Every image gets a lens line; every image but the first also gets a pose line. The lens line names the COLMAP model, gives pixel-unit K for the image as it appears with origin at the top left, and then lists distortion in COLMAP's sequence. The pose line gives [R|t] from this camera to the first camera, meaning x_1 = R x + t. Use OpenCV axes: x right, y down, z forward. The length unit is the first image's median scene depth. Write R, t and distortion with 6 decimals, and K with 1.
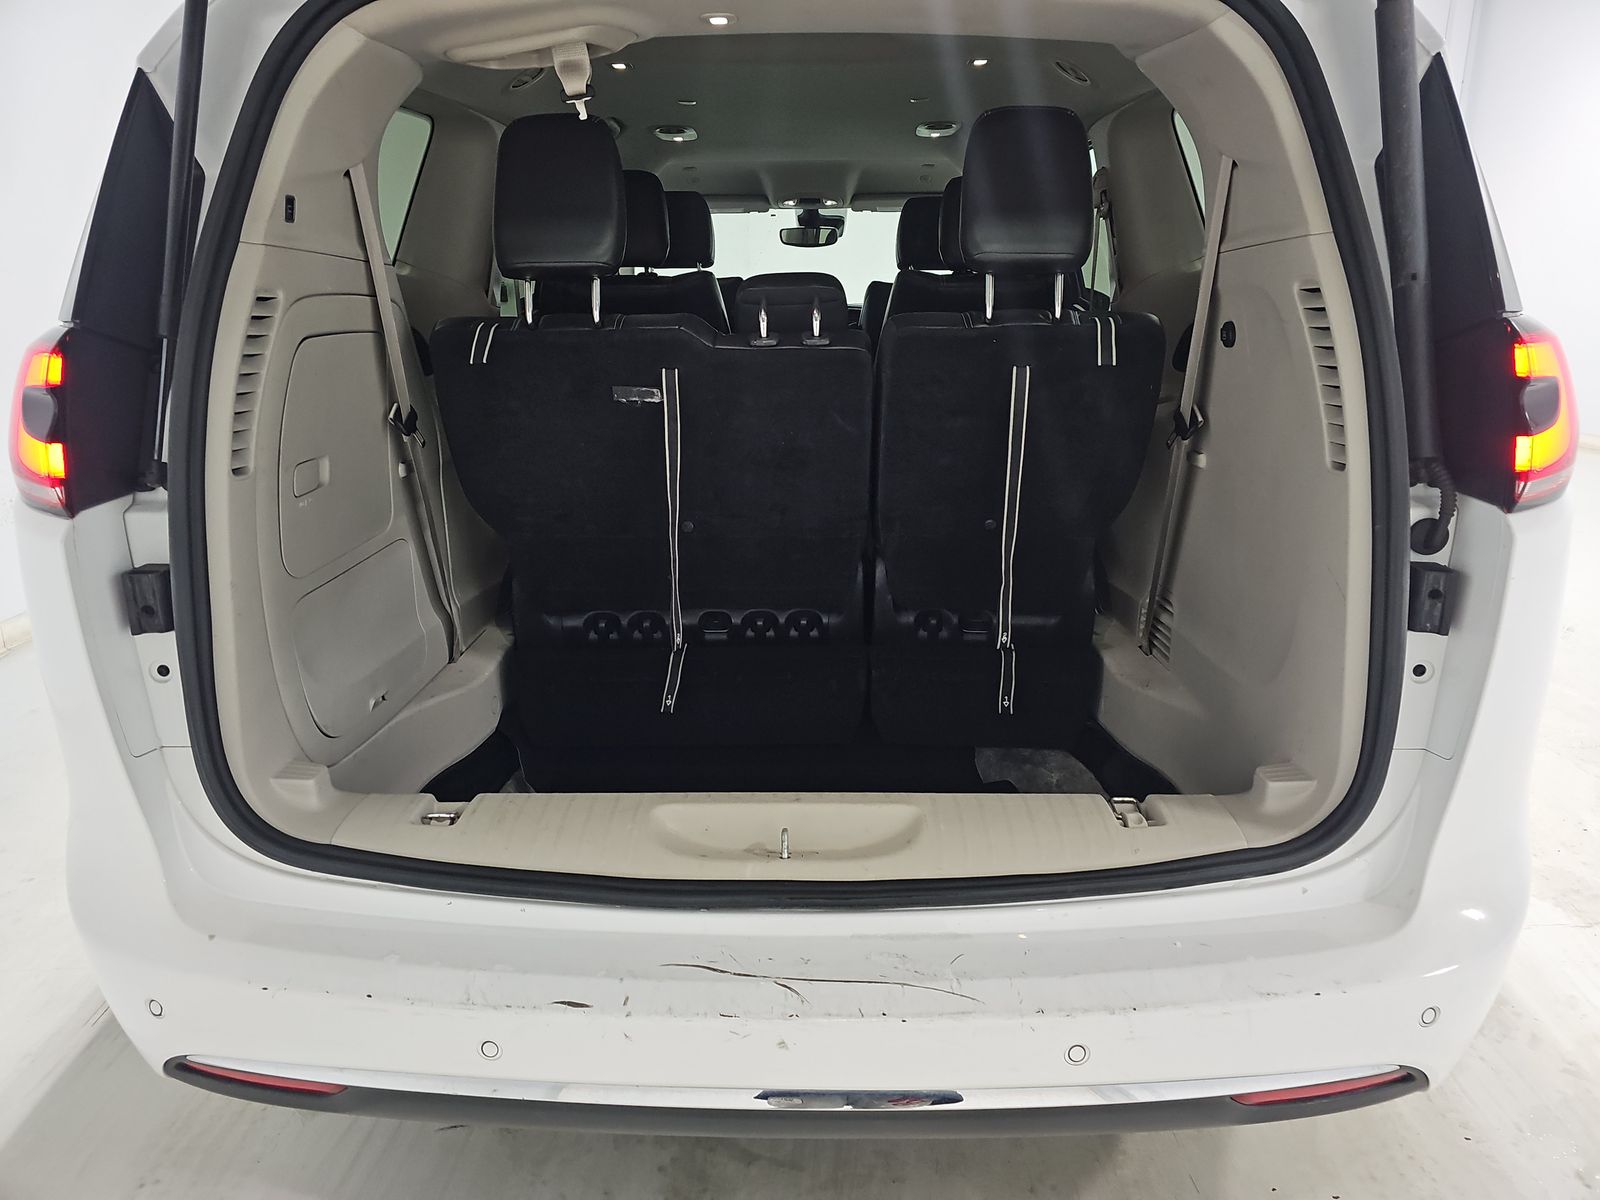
lens RADIAL K [[1067.4, 0, 805.4], [0, 1067.4, 588.4], [0, 0, 1]] dist [0.020831, -0.008745]
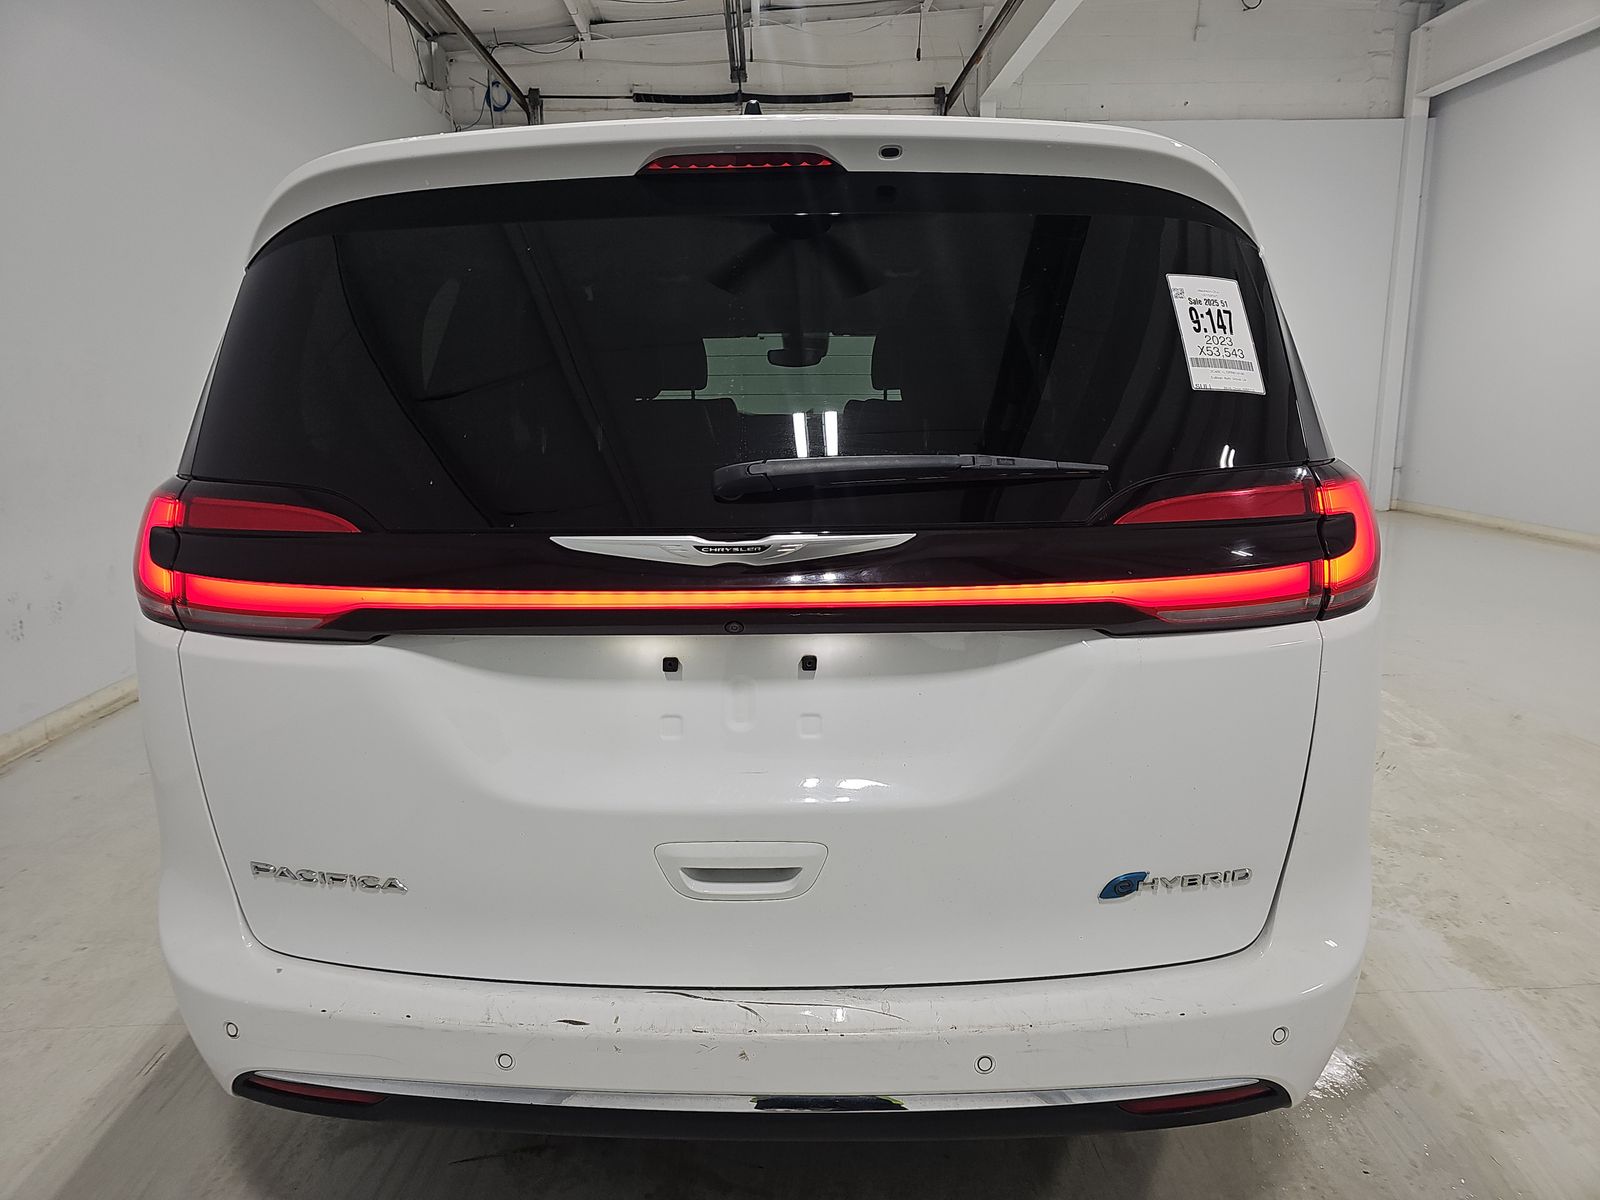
lens RADIAL K [[1067.4, 0, 789.4], [0, 1067.4, 590.6], [0, 0, 1]] dist [0.020831, -0.008745]
pose [[0.999876, -0.005153, -0.014911, 0.034320], [0.003884, 0.996464, -0.083925, -0.000557], [0.015291, 0.083857, 0.996360, -0.173701]]
